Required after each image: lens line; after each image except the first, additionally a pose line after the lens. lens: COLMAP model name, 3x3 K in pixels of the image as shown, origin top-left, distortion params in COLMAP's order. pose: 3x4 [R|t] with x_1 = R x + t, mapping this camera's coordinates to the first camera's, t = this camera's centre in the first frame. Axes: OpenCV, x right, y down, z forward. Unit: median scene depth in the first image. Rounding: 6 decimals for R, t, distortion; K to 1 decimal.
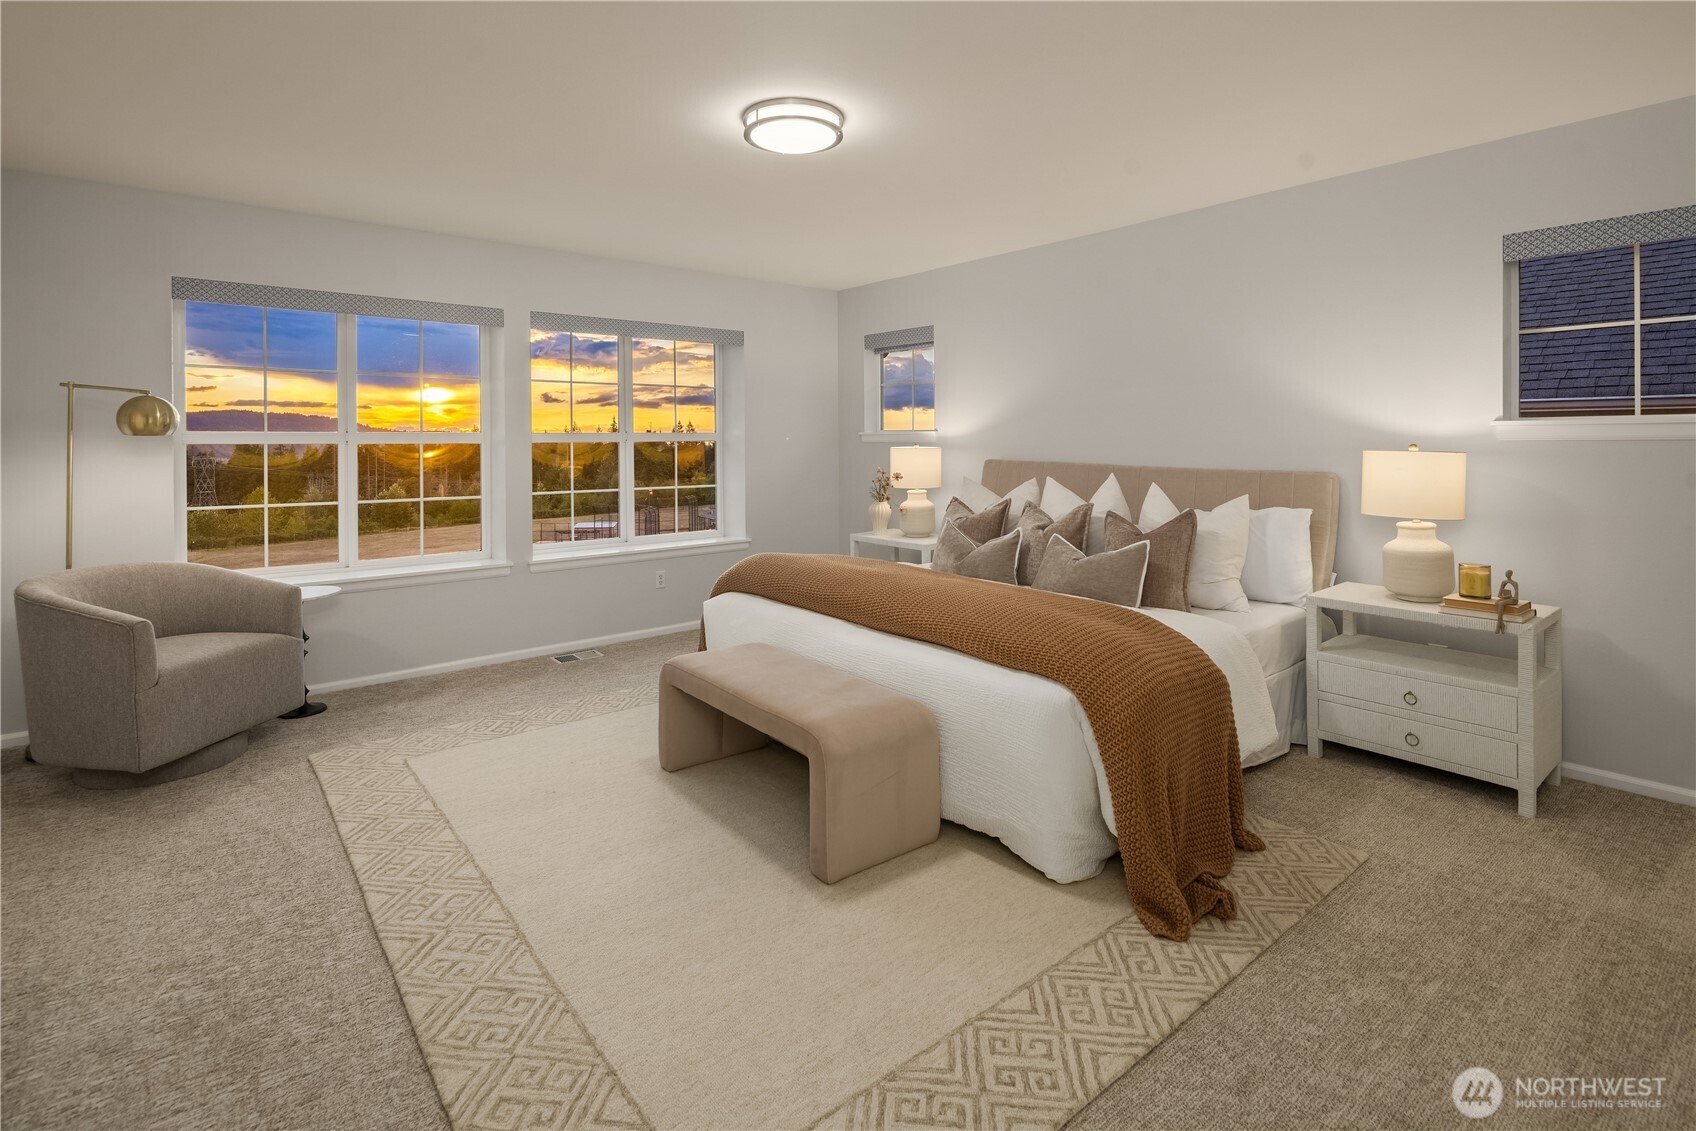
lens RADIAL K [[802.9, 0, 848.0], [0, 802.9, 565.5], [0, 0, 1]] dist [0.000184, -0.000089]
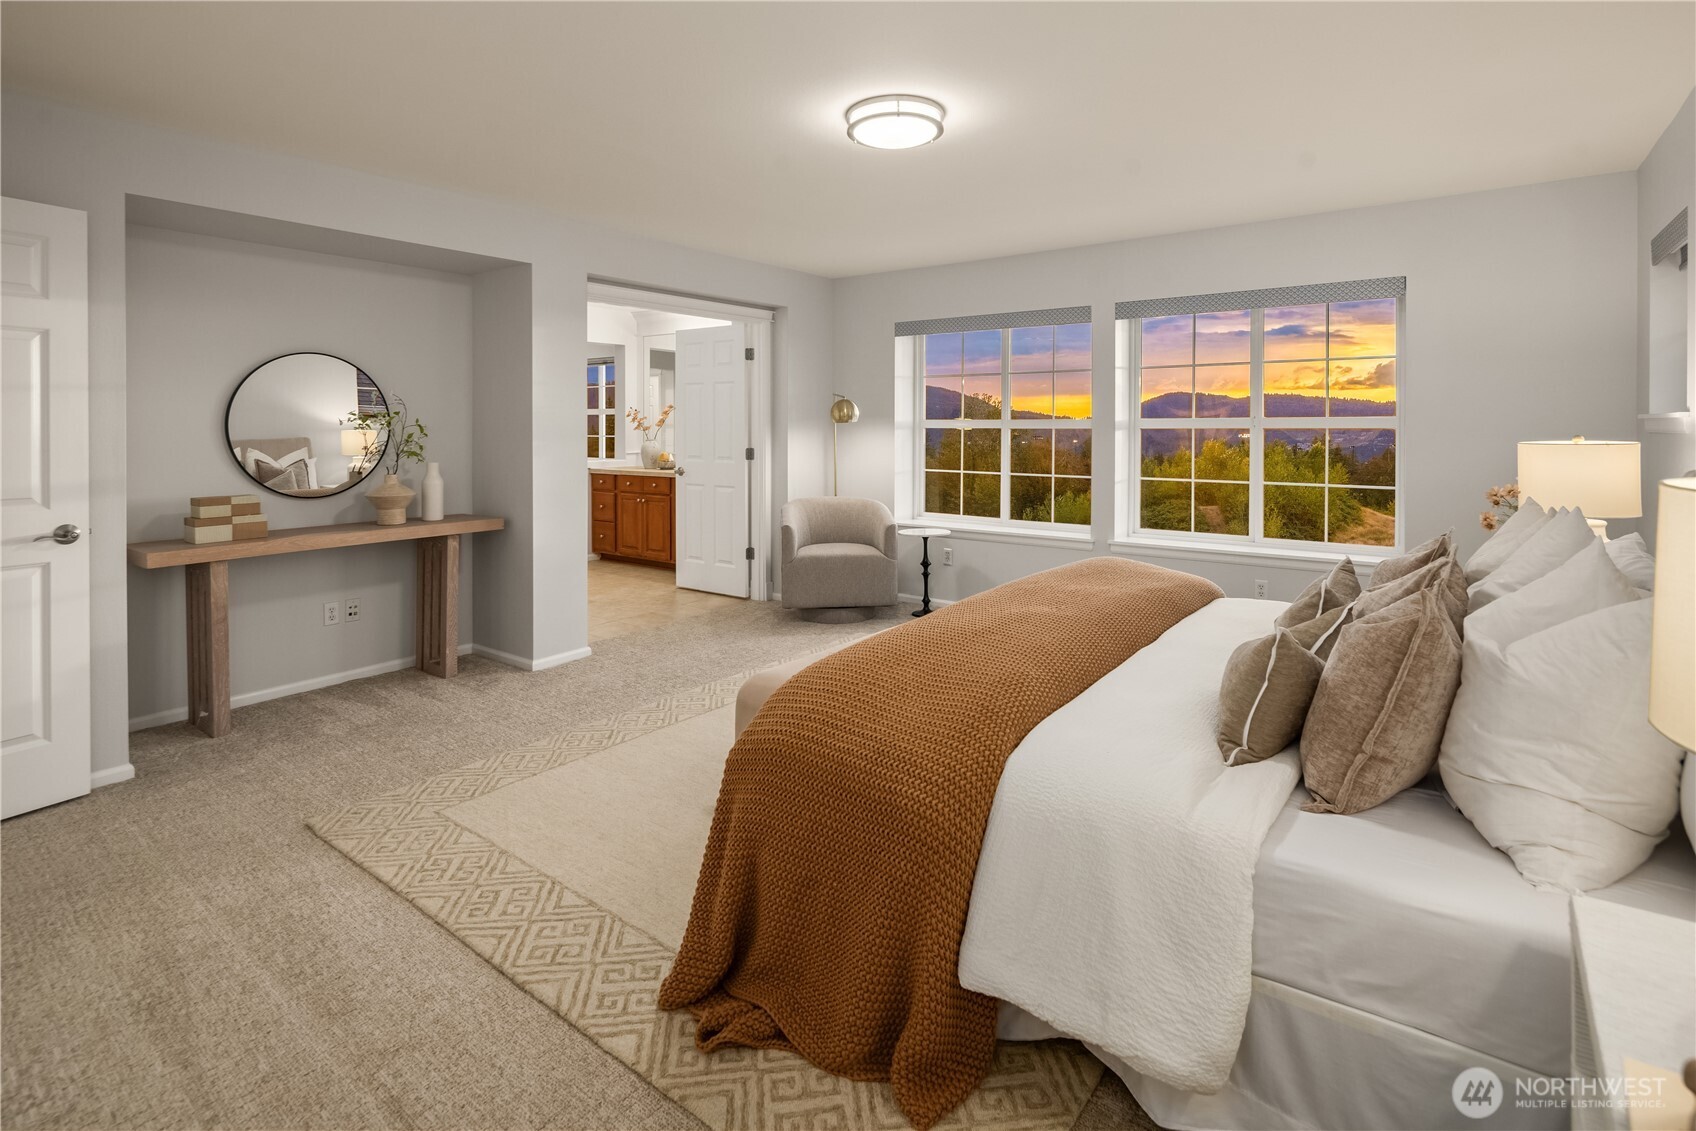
lens RADIAL K [[802.9, 0, 848.0], [0, 802.9, 565.5], [0, 0, 1]] dist [0.000184, -0.000089]
pose [[0.238373, 0.170970, -0.956006, 0.990738], [-0.152499, 0.978760, 0.137015, -0.123344], [0.959126, 0.113129, 0.259382, 0.745157]]
